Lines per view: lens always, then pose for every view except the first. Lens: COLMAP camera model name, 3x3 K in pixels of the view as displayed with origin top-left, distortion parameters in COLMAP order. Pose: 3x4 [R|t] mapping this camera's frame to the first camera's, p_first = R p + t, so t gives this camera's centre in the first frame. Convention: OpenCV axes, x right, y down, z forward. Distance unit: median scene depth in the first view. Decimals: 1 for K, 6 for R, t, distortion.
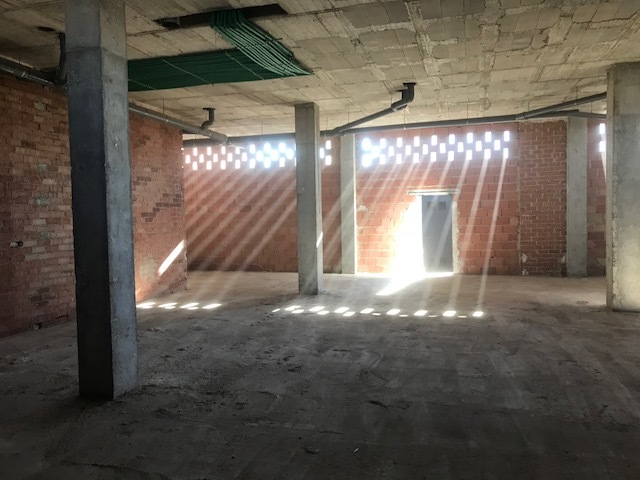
lens RADIAL K [[529.5, 0, 320.0], [0, 529.5, 240.0], [0, 0, 1]] dist [0.007636, -0.012767]
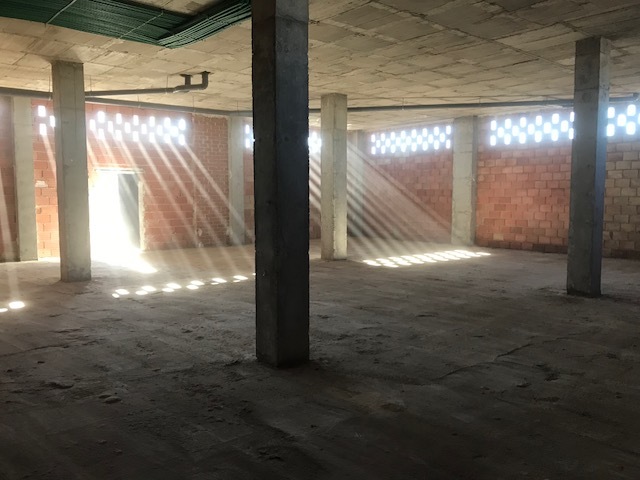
lens RADIAL K [[531.5, 0, 320.0], [0, 531.5, 240.0], [0, 0, 1]] dist [0.034970, 0.001358]
pose [[0.541478, -0.054378, 0.838955, -0.591452], [0.028136, 0.998519, 0.046561, 0.004817], [-0.840244, -0.001607, 0.542206, 0.187262]]
